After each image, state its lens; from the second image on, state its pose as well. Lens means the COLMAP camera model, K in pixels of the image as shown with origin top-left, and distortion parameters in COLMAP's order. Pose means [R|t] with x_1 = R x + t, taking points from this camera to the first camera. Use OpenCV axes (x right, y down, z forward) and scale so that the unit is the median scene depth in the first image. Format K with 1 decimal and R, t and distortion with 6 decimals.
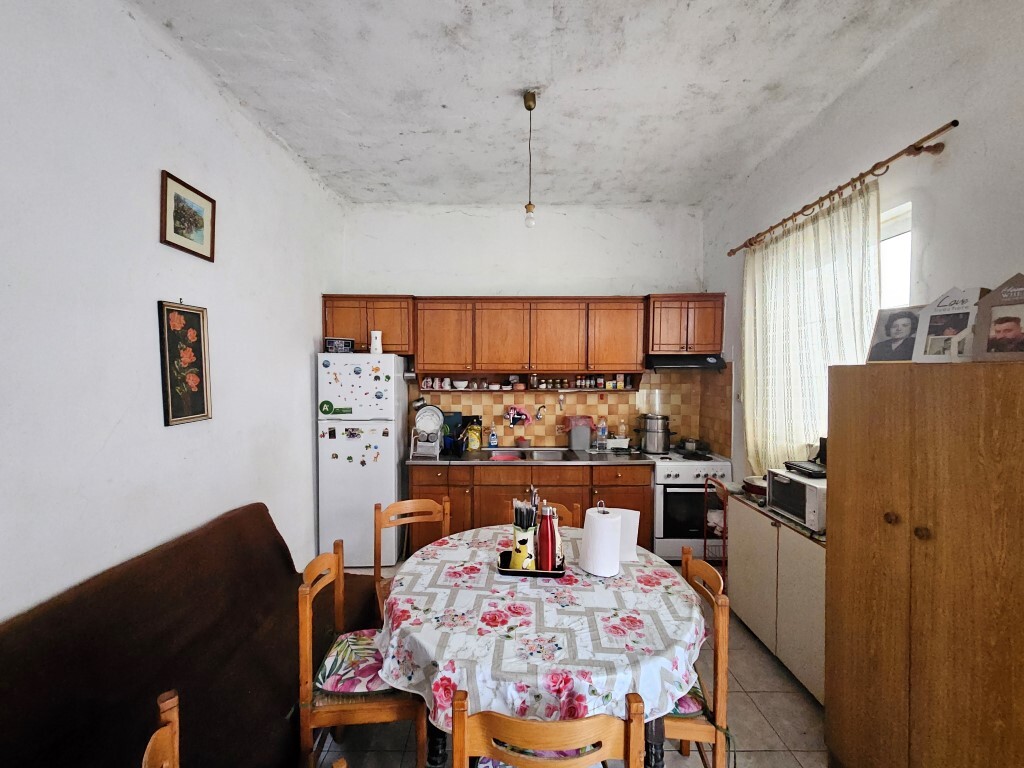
lens RADIAL K [[421.1, 0, 505.6], [0, 421.1, 382.4], [0, 0, 1]] dist [-0.000305, -0.000059]
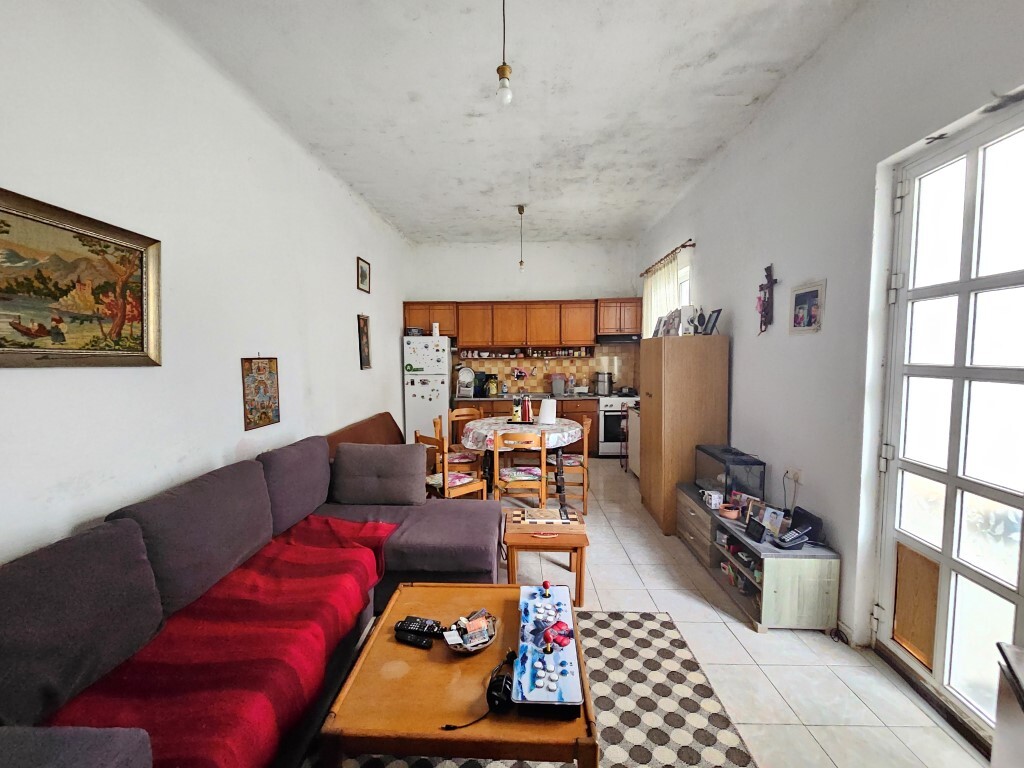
lens RADIAL K [[421.1, 0, 505.6], [0, 421.1, 382.4], [0, 0, 1]] dist [-0.000305, -0.000059]
pose [[0.999565, -0.009124, -0.028048, 0.021611], [0.010420, 0.998867, 0.046424, 0.040919], [0.027593, -0.046696, 0.998528, -0.685928]]
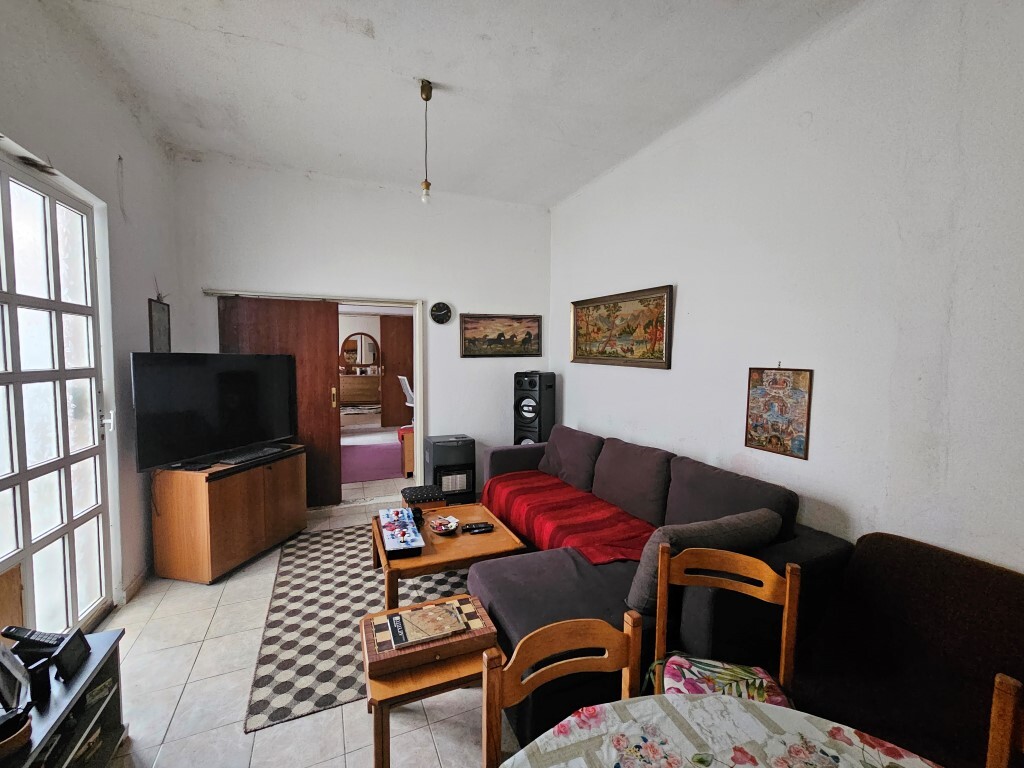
lens RADIAL K [[421.1, 0, 505.6], [0, 421.1, 382.4], [0, 0, 1]] dist [-0.000305, -0.000059]
pose [[-0.916062, 0.011136, -0.400882, 0.172454], [-0.023244, 0.996460, 0.080796, 0.006696], [0.400362, 0.083333, -0.912560, 0.480125]]
